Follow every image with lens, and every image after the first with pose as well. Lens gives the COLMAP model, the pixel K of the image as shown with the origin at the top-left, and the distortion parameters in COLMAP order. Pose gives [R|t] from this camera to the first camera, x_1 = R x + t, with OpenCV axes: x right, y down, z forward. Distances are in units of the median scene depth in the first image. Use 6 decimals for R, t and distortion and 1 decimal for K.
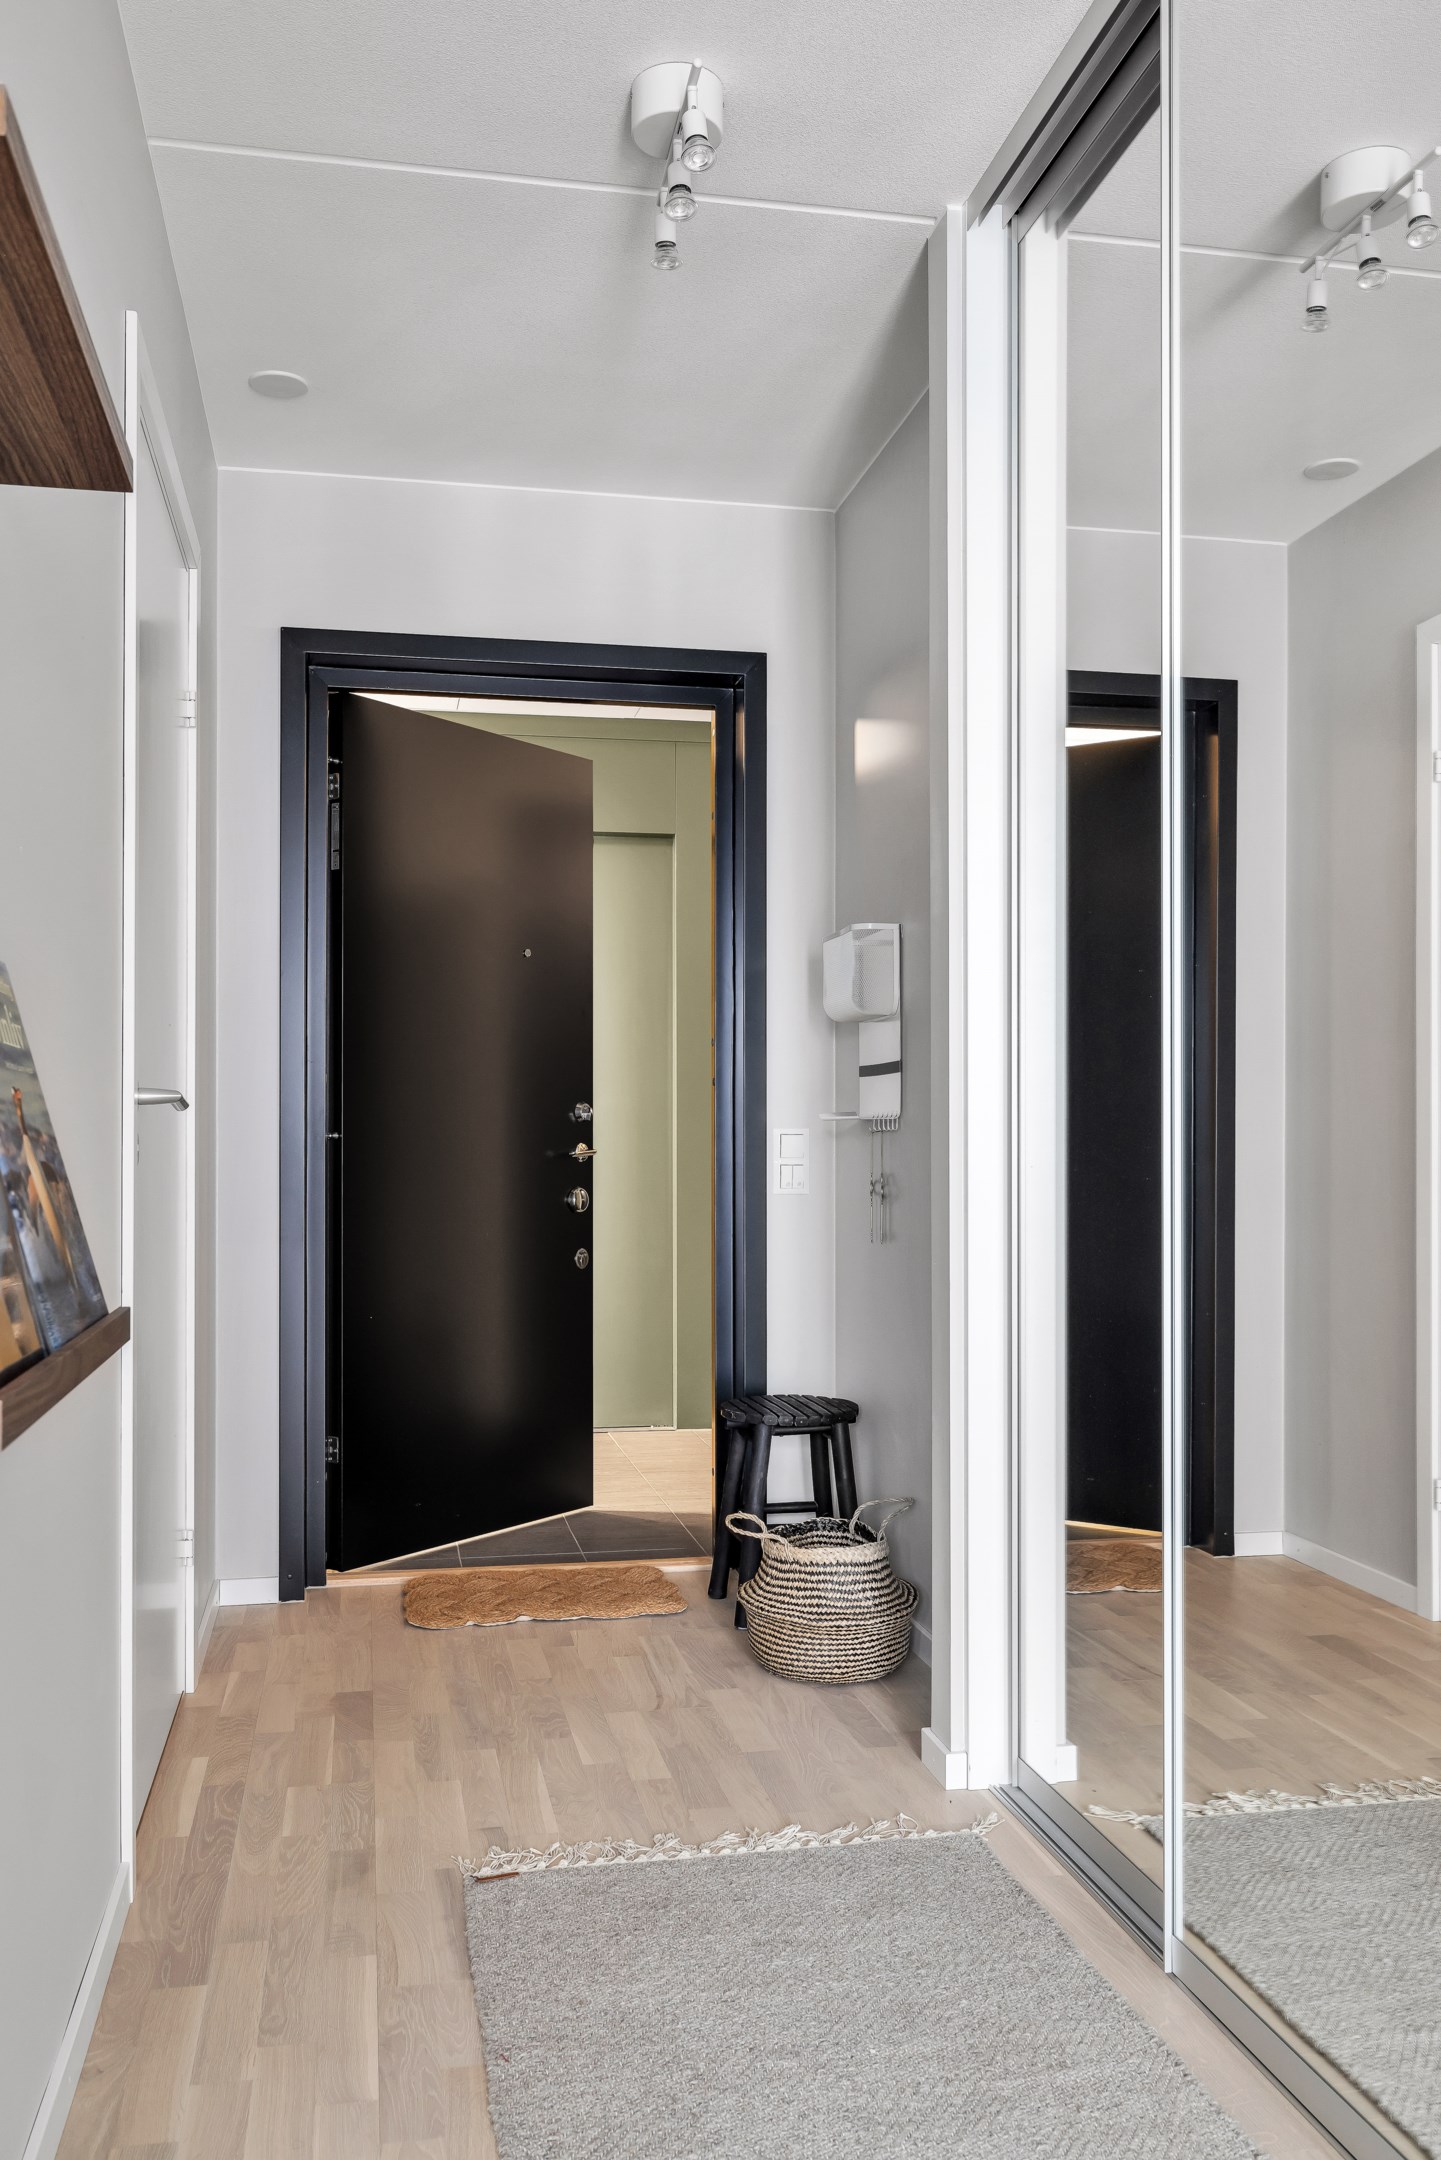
lens RADIAL K [[1768.6, 0, 719.1], [0, 1768.6, 1114.9], [0, 0, 1]] dist [0.000901, -0.000333]
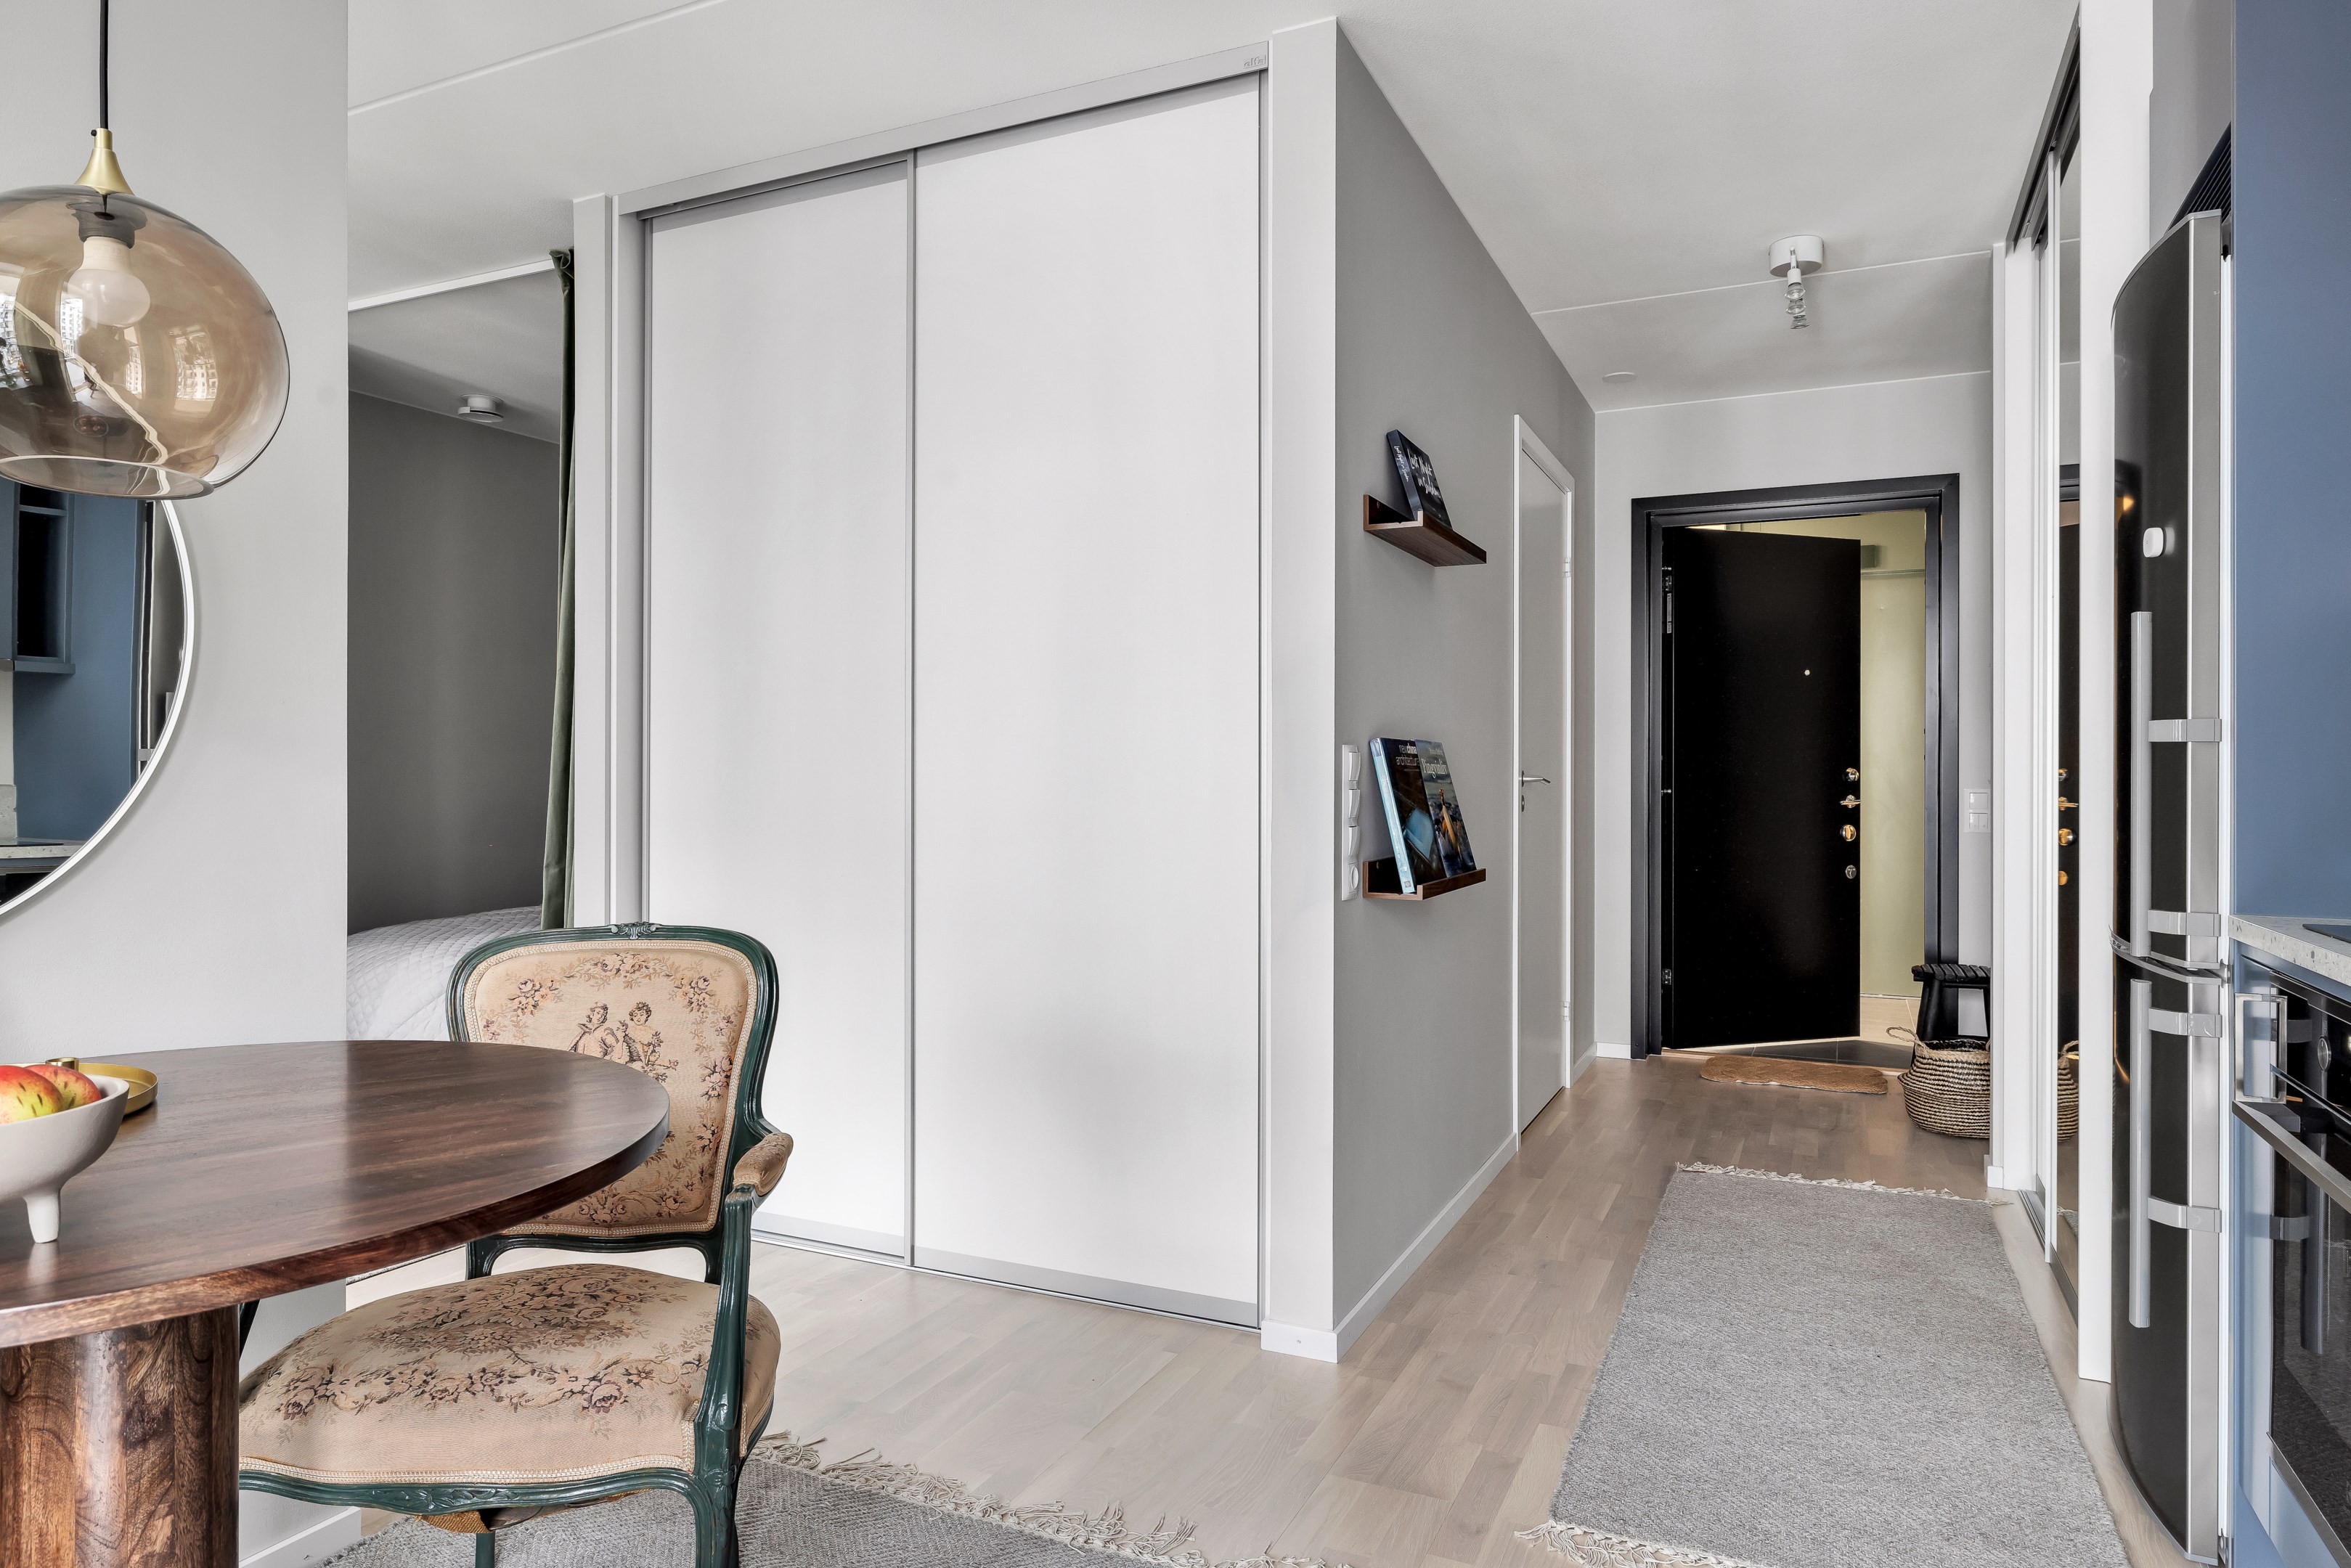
lens RADIAL K [[1405.3, 0, 1175.5], [0, 1405.3, 784.0], [0, 0, 1]] dist [0.000573, -0.000134]
pose [[0.805771, 0.005518, -0.592201, 0.208954], [0.005924, 0.999831, 0.017377, -0.022542], [0.592197, -0.017510, 0.805603, -0.378433]]
